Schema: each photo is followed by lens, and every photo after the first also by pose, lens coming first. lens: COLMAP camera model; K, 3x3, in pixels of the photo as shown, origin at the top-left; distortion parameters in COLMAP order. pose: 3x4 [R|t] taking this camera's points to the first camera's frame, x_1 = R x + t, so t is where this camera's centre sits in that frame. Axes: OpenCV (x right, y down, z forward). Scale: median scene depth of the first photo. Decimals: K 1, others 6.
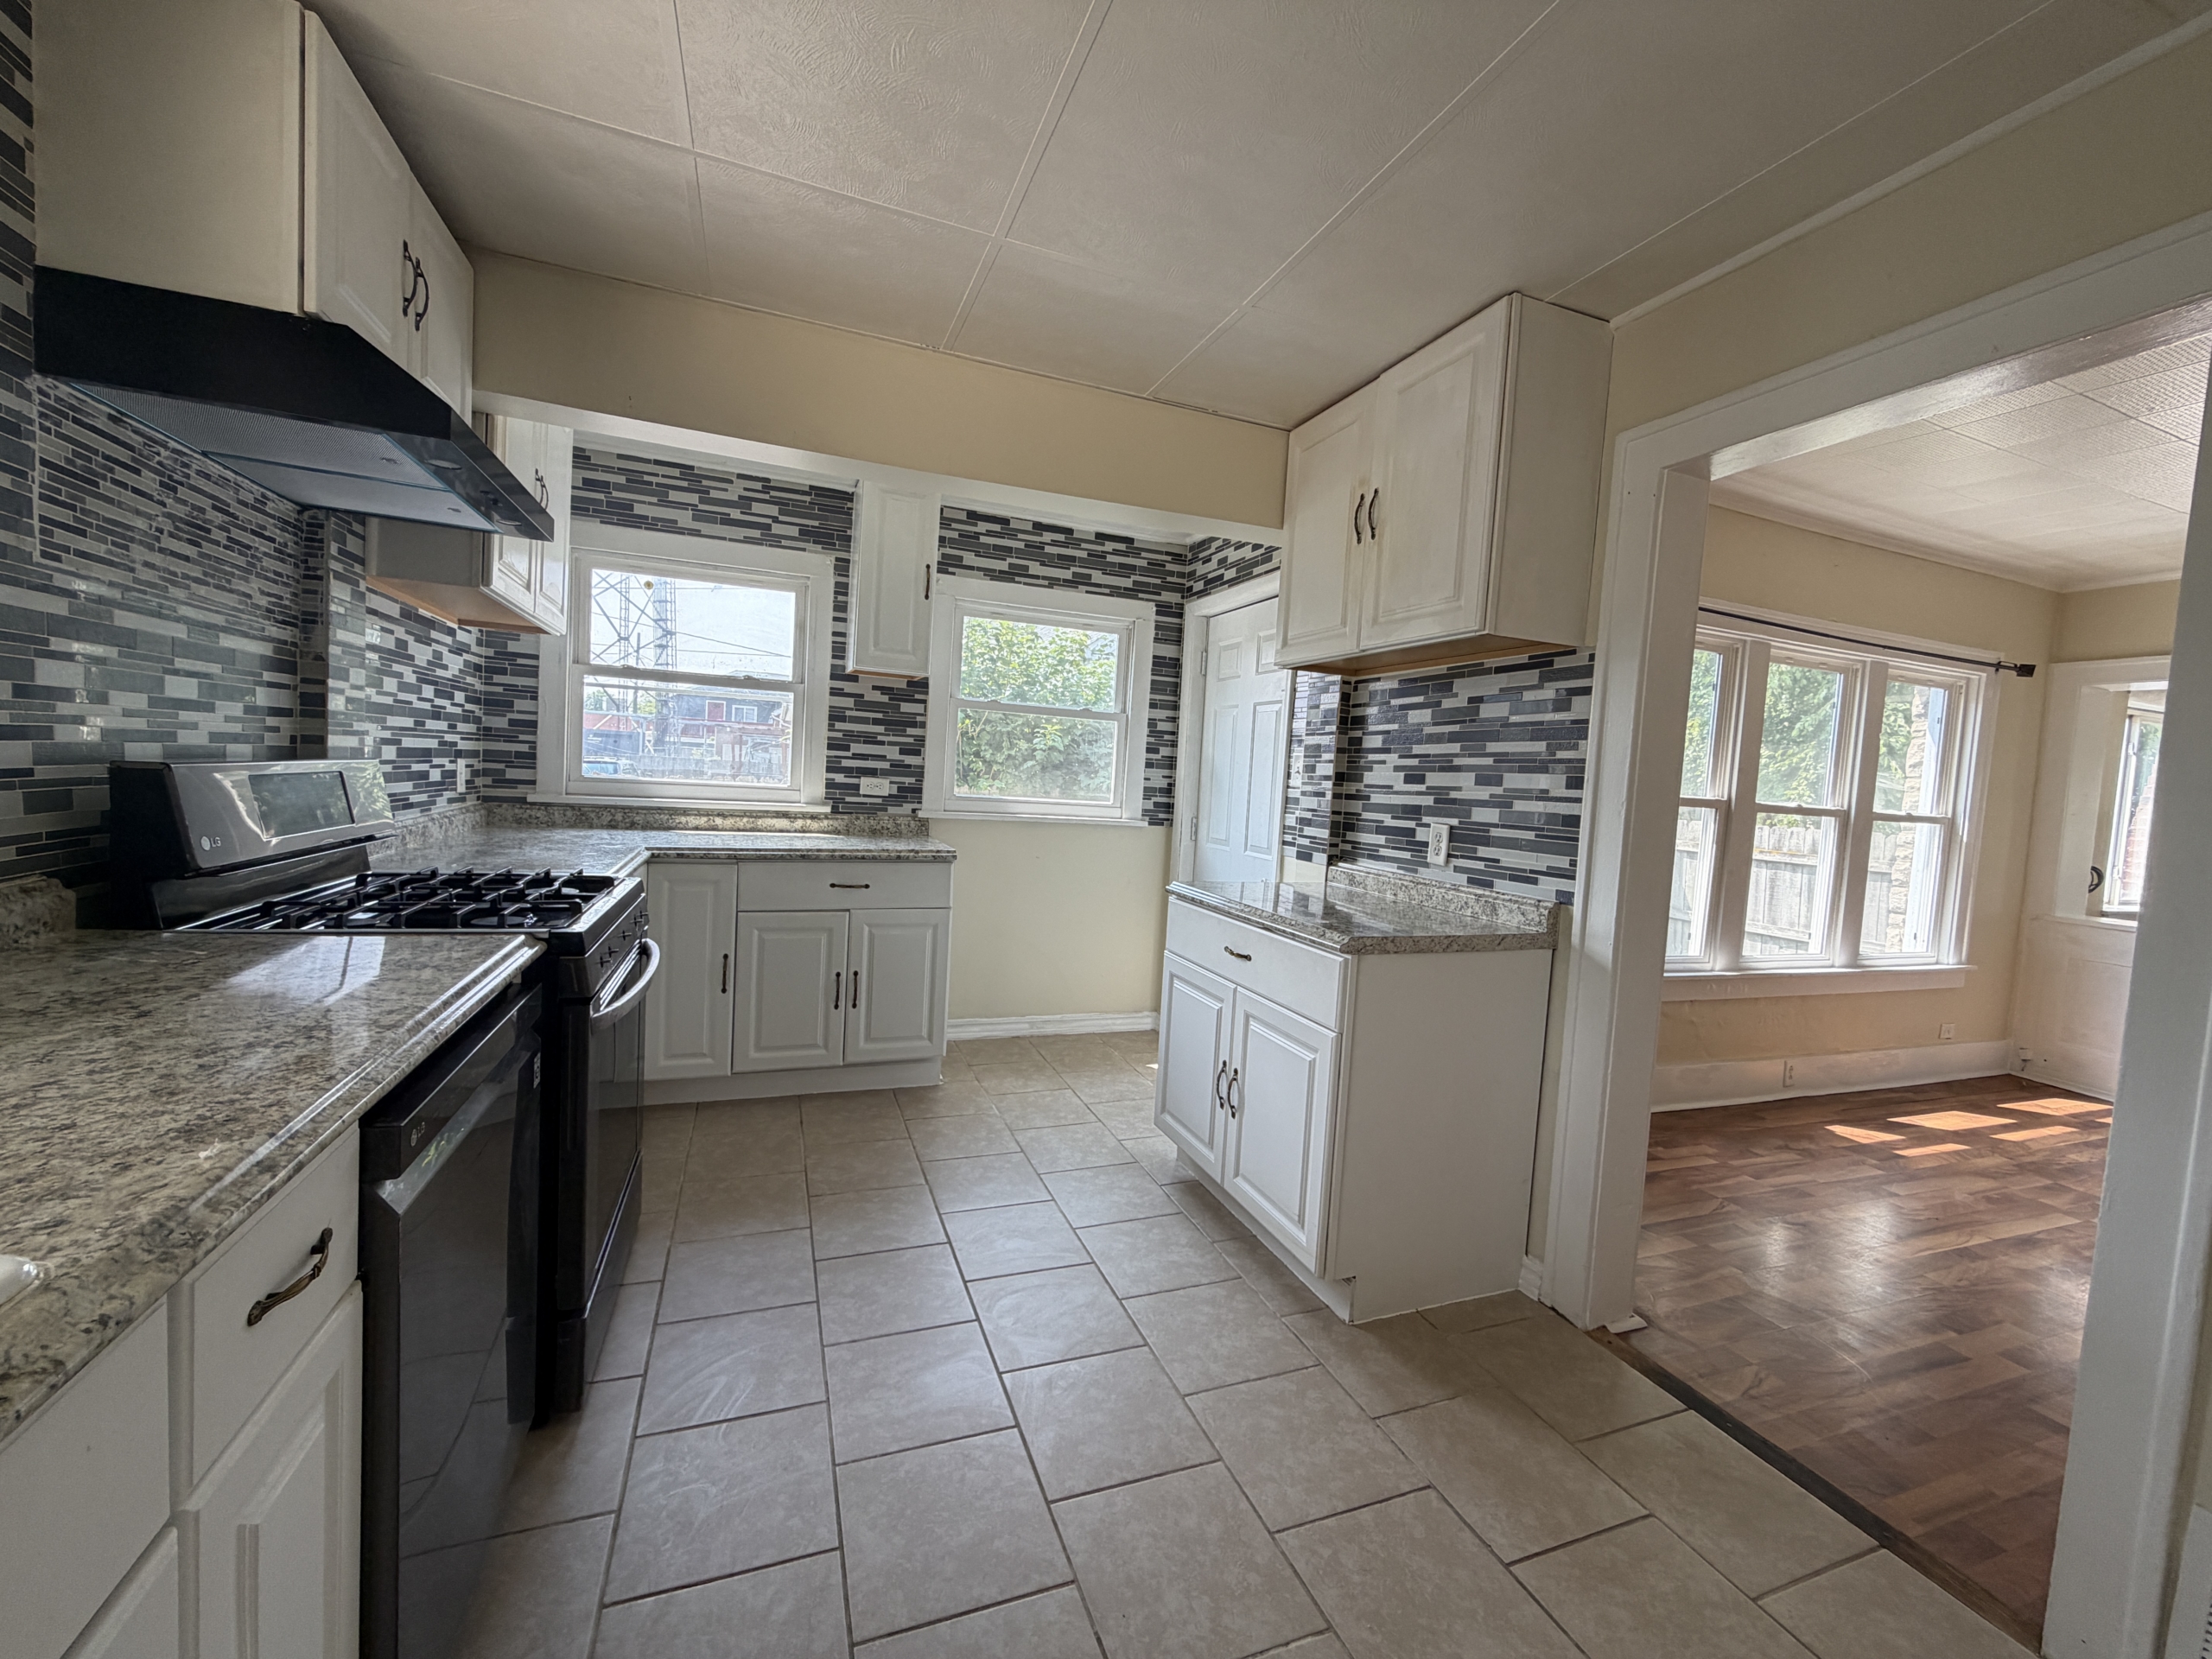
lens RADIAL K [[879.4, 0, 1103.3], [0, 879.4, 830.9], [0, 0, 1]] dist [0.000939, -0.000067]
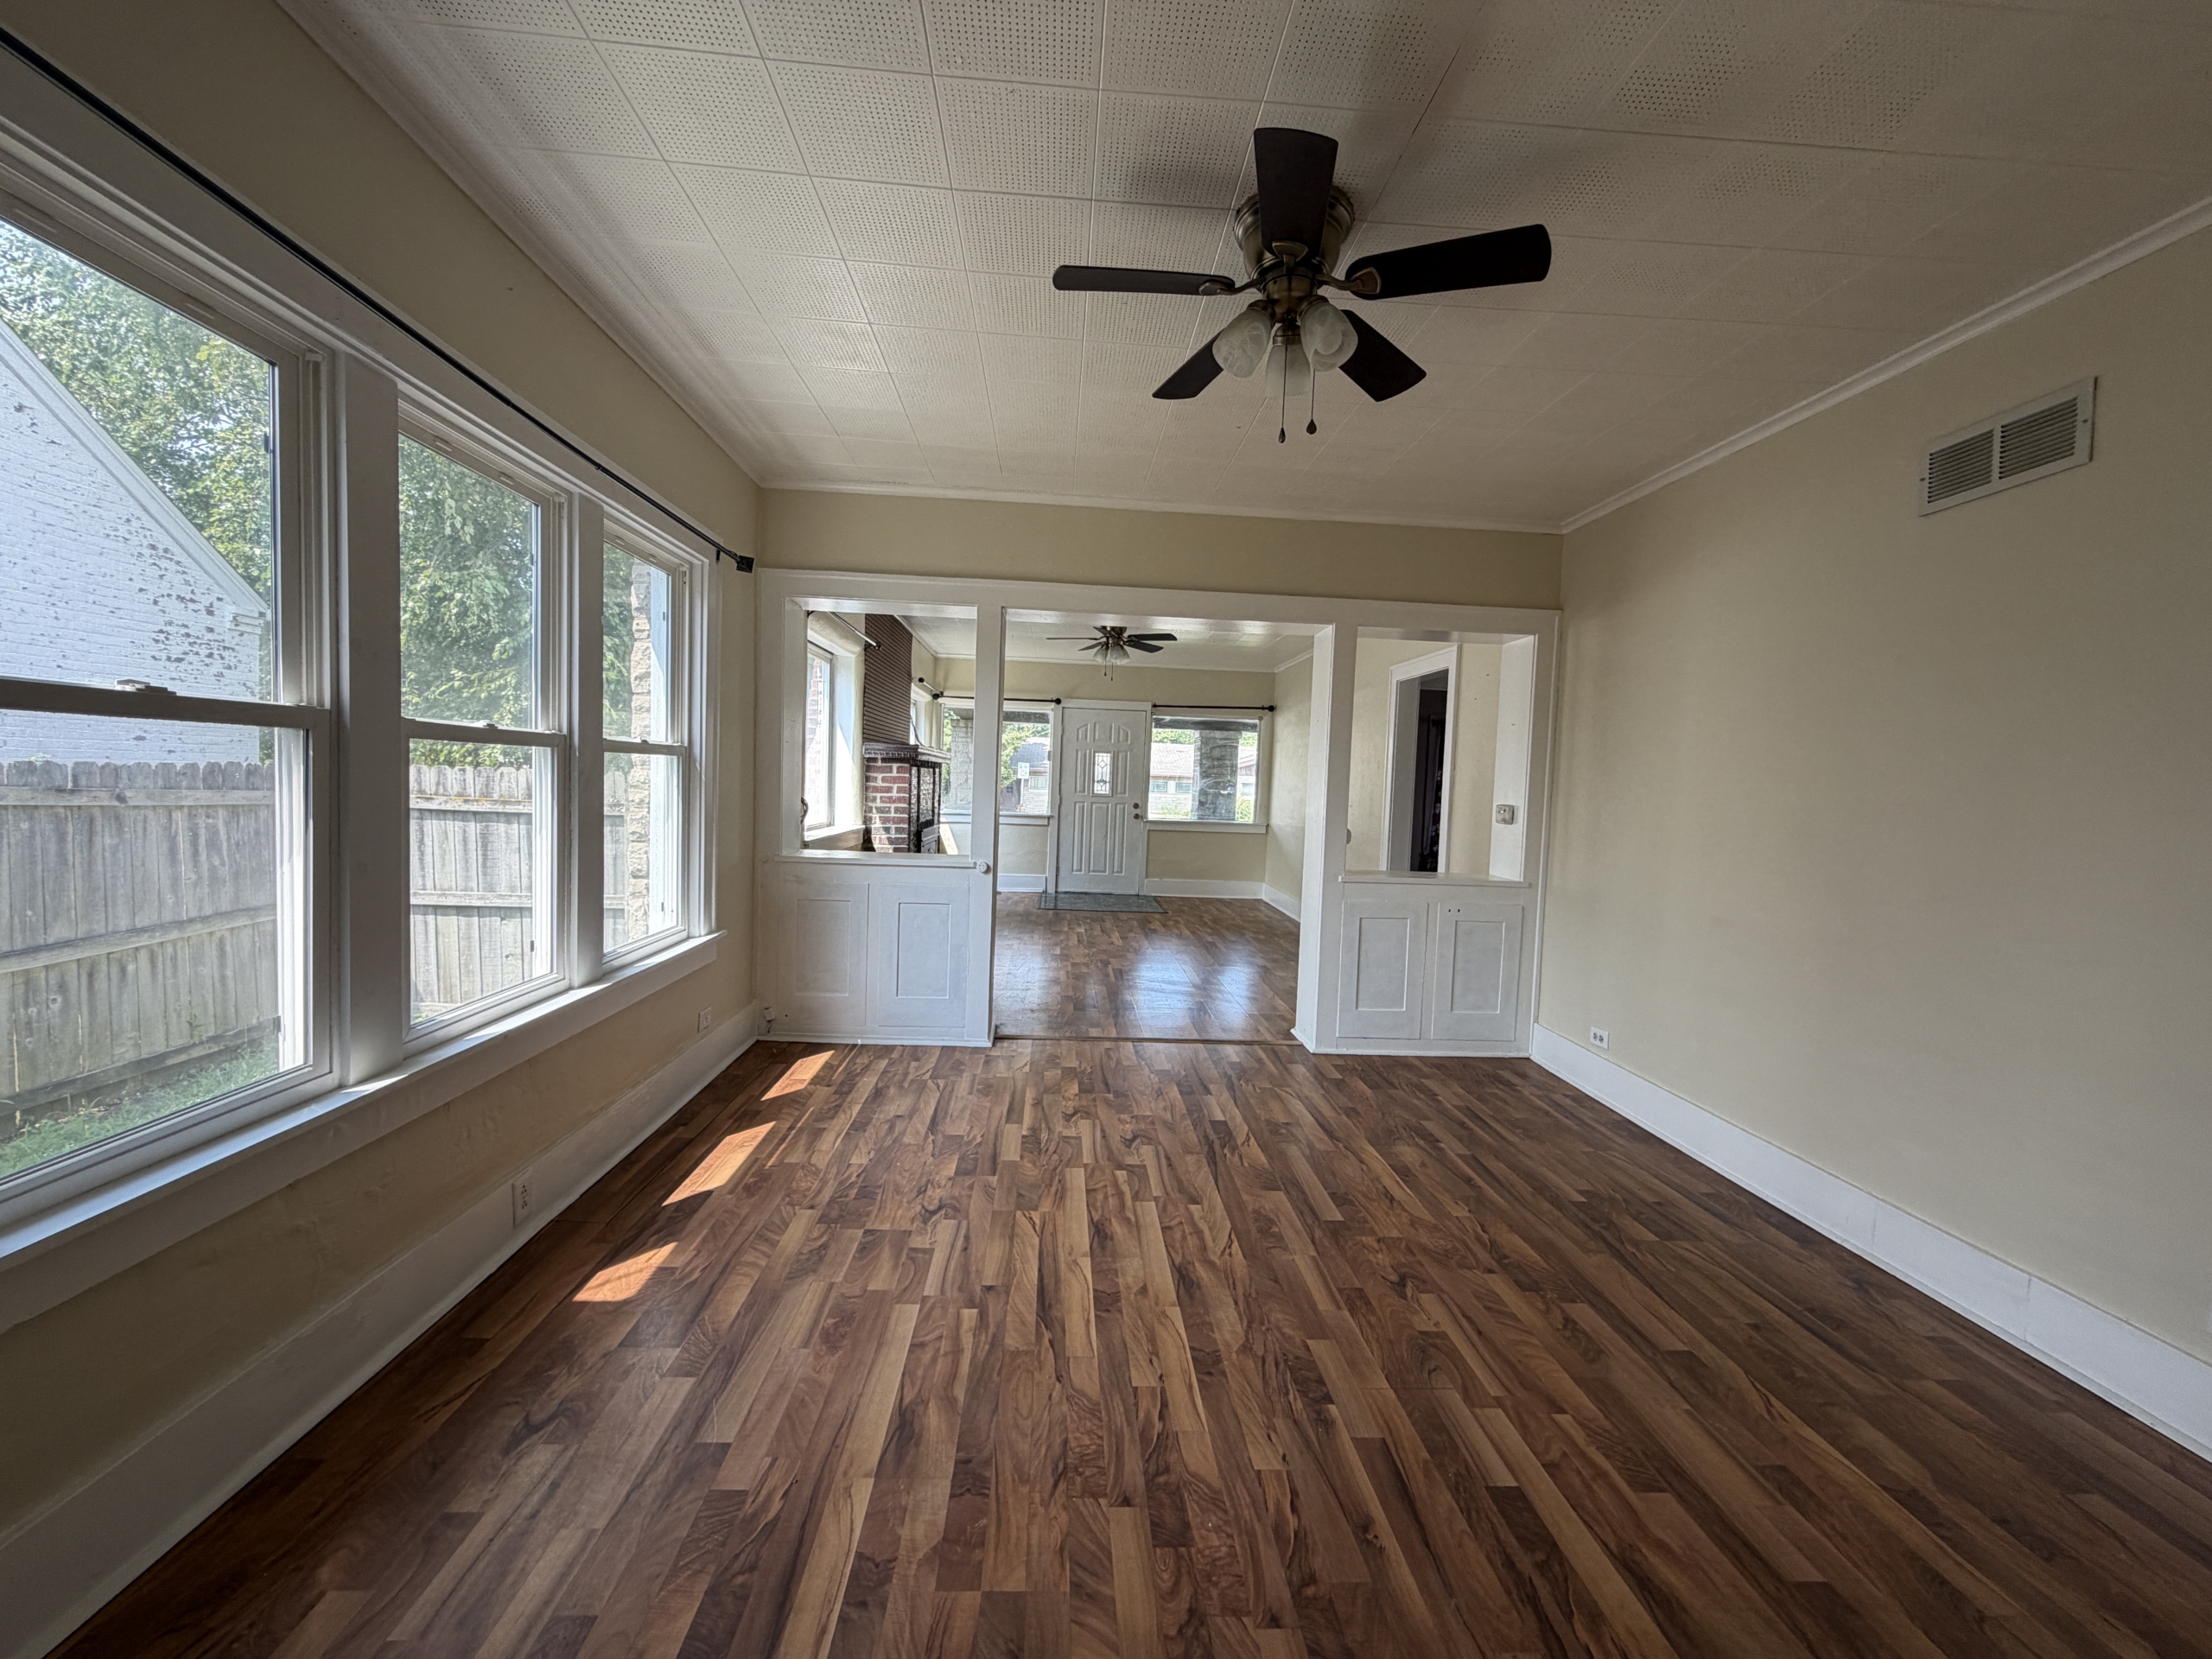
lens RADIAL K [[879.4, 0, 1104.8], [0, 879.4, 830.4], [0, 0, 1]] dist [0.000939, -0.000067]
pose [[0.308558, -0.099361, 0.946002, 0.343125], [0.037686, 0.995025, 0.092218, 0.000325], [-0.950459, 0.007197, 0.310768, 0.416284]]
